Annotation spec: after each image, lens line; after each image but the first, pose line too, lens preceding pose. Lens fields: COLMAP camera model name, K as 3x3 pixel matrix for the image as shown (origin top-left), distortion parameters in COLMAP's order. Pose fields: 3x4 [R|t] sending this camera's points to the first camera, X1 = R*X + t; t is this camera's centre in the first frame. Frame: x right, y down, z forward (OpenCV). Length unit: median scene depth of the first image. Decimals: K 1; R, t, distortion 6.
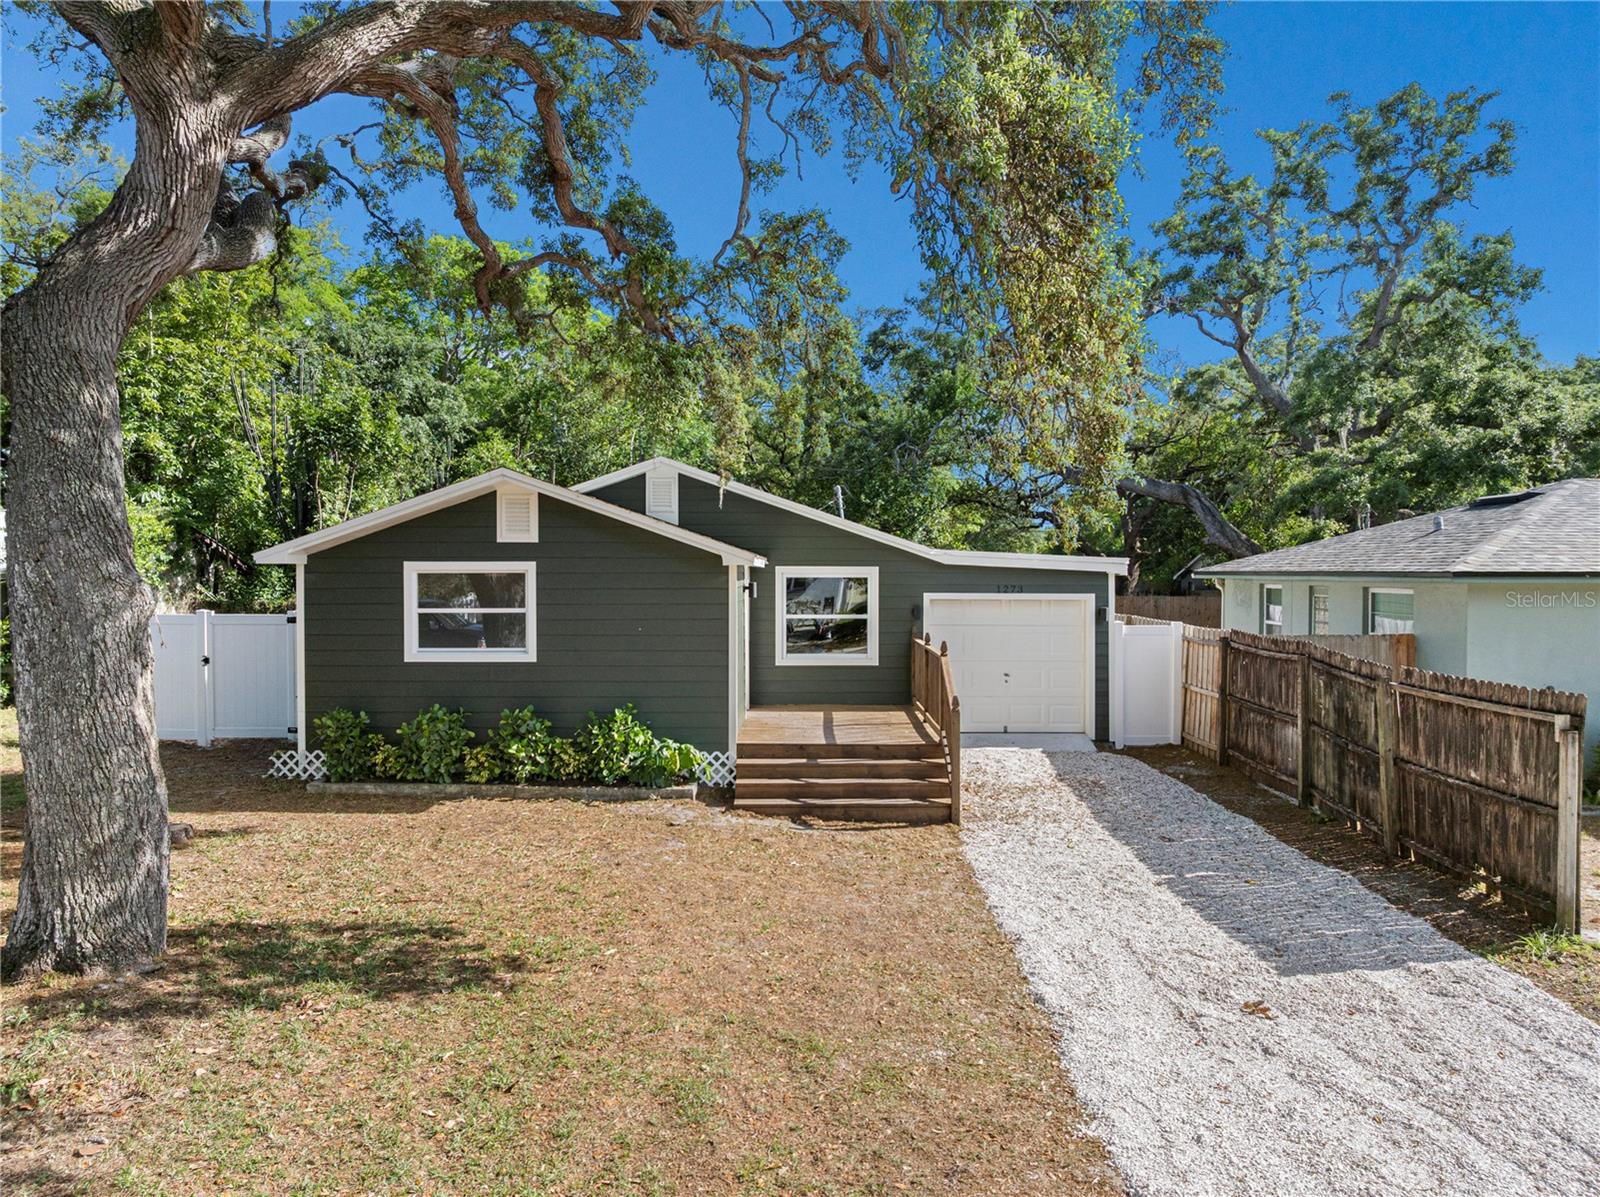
lens RADIAL K [[1116.9, 0, 804.3], [0, 1116.9, 593.7], [0, 0, 1]] dist [-0.047233, 0.020185]
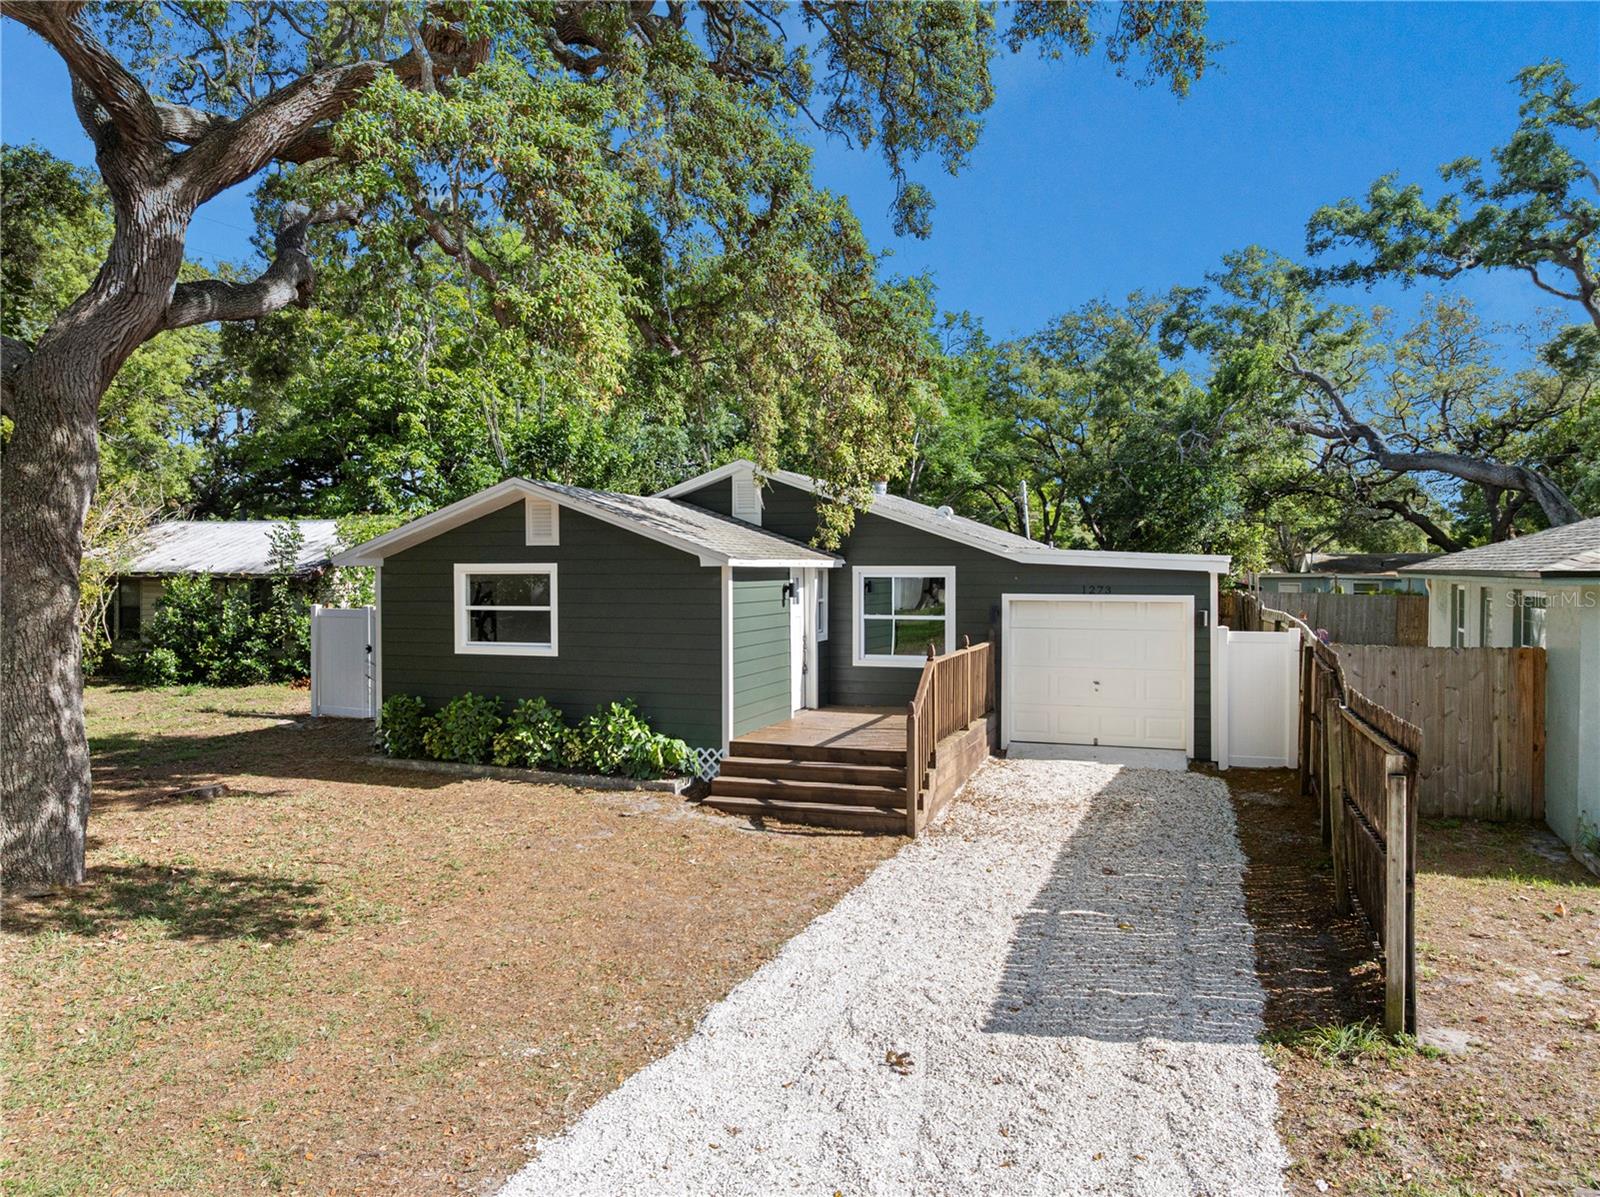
lens RADIAL K [[1116.9, 0, 805.1], [0, 1116.9, 595.1], [0, 0, 1]] dist [-0.047233, 0.020185]
pose [[0.941156, 0.005299, -0.337930, 0.437468], [-0.004004, 0.999982, 0.004529, -0.004936], [0.337948, -0.002909, 0.941160, 0.084175]]
